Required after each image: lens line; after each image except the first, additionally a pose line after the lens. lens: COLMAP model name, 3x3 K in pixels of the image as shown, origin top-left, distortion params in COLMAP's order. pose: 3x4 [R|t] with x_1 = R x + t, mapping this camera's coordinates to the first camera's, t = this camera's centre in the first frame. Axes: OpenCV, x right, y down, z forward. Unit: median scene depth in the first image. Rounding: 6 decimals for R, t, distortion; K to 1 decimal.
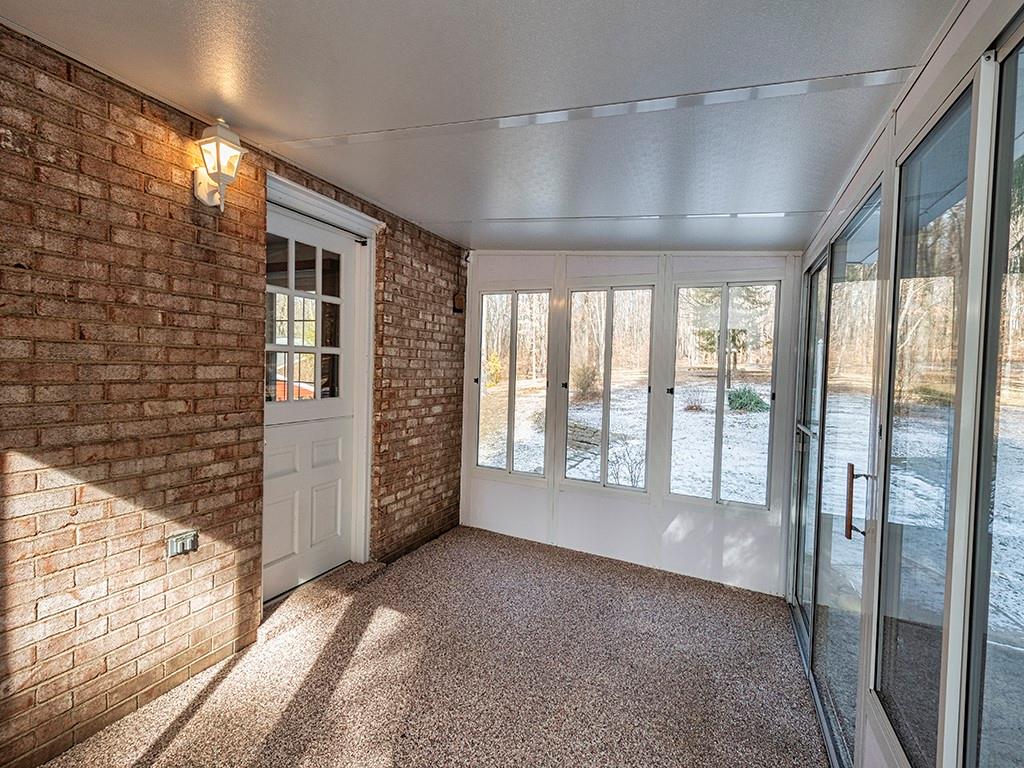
lens RADIAL K [[454.2, 0, 501.7], [0, 454.2, 380.6], [0, 0, 1]] dist [0.005212, -0.000695]
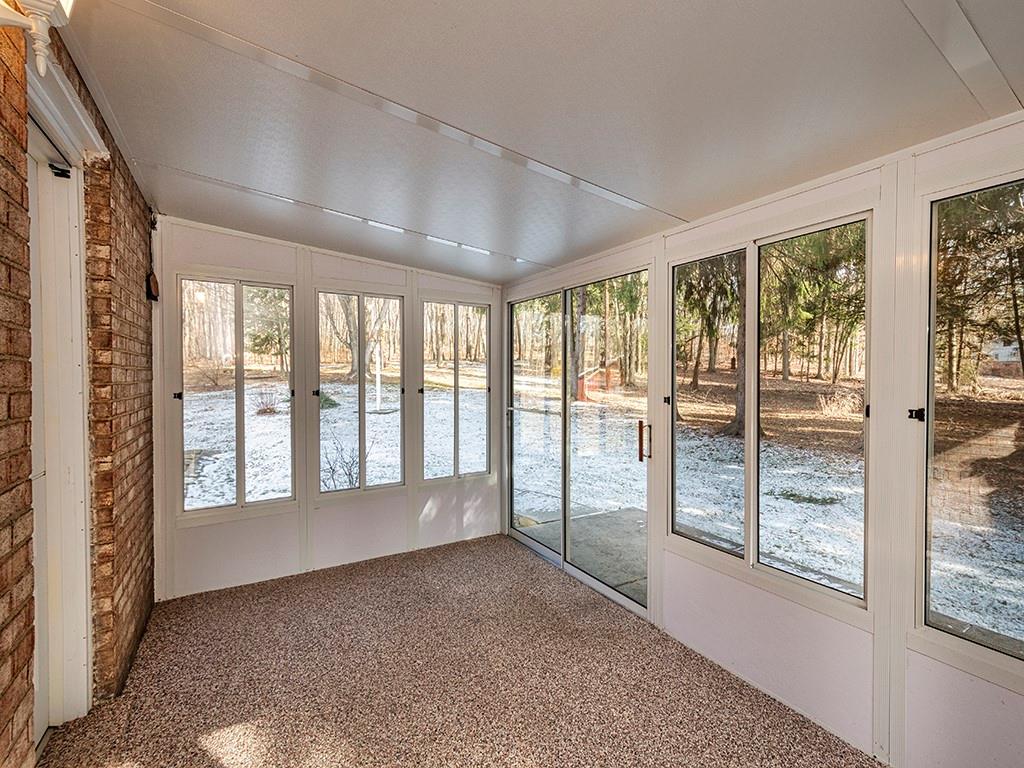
lens RADIAL K [[454.2, 0, 500.8], [0, 454.2, 379.6], [0, 0, 1]] dist [0.005212, -0.000695]
pose [[0.548208, -0.045916, 0.835081, -0.478015], [0.046694, 0.998615, 0.024254, -0.024068], [-0.835037, 0.025697, 0.549593, 0.207273]]
